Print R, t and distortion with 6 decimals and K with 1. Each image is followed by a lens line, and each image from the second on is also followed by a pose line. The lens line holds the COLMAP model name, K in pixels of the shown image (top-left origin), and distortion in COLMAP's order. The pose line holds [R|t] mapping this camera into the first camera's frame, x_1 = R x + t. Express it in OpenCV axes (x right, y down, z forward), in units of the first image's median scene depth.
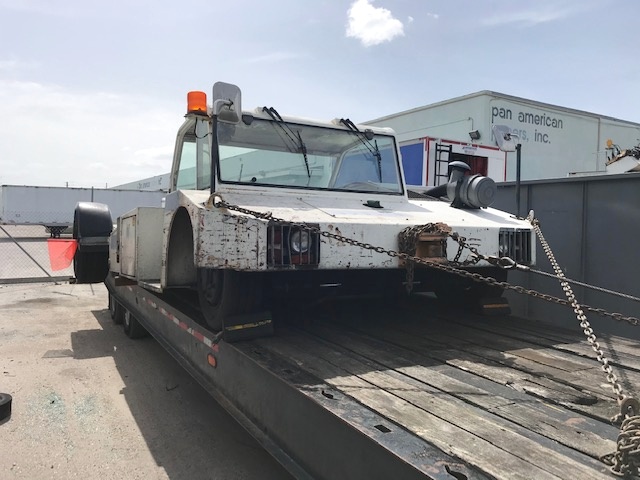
lens RADIAL K [[531.8, 0, 320.0], [0, 531.8, 240.0], [0, 0, 1]] dist [0.032548, -0.004504]
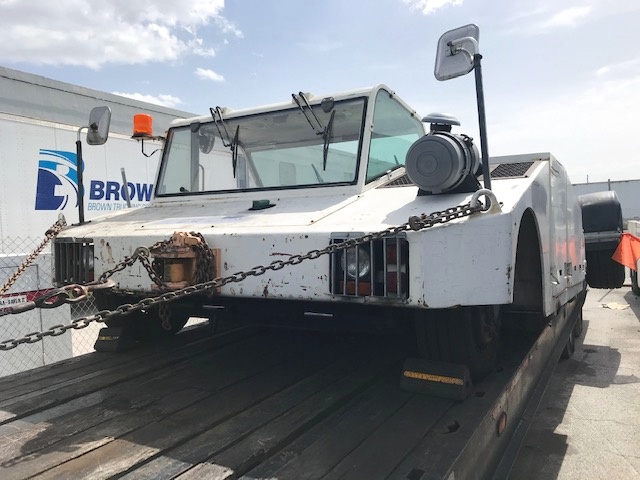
lens RADIAL K [[514.7, 0, 320.4], [0, 514.7, 238.6], [0, 0, 1]] dist [-0.002931, -0.002193]
pose [[0.518246, -0.012674, -0.855138, 0.897343], [0.021284, 0.999772, -0.001919, -0.019339], [0.854967, -0.017206, 0.518397, 0.813123]]
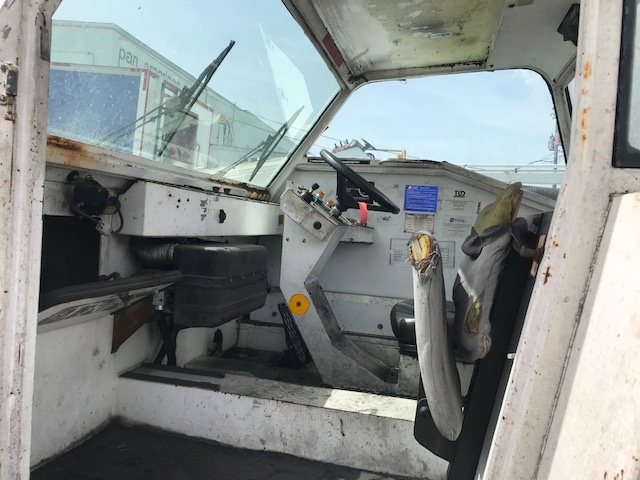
lens RADIAL K [[535.5, 0, 320.0], [0, 535.5, 240.0], [0, 0, 1]] dist [0.004836, 0.007824]
pose [[0.676444, 0.029142, 0.735917, -0.458440], [-0.088882, 0.995144, 0.042291, -0.083479], [-0.731111, -0.094017, 0.675750, 1.130503]]
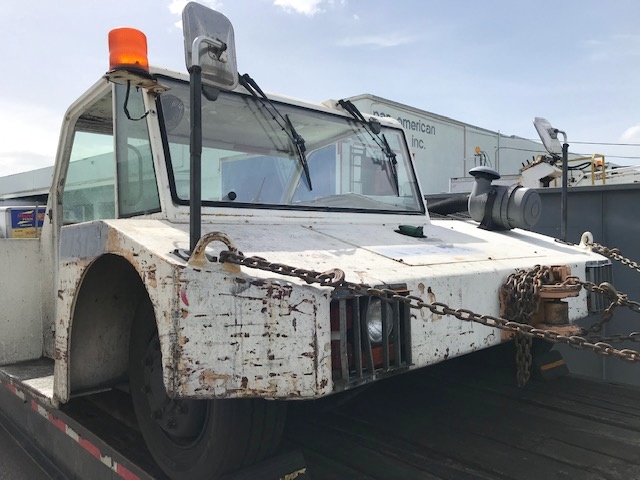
lens RADIAL K [[535.5, 0, 320.0], [0, 535.5, 240.0], [0, 0, 1]] dist [0.004836, 0.007824]
pose [[0.966291, -0.029494, 0.255759, -0.201691], [0.031635, 0.999490, -0.004261, -0.068570], [-0.255503, 0.012208, 0.966731, 0.475344]]
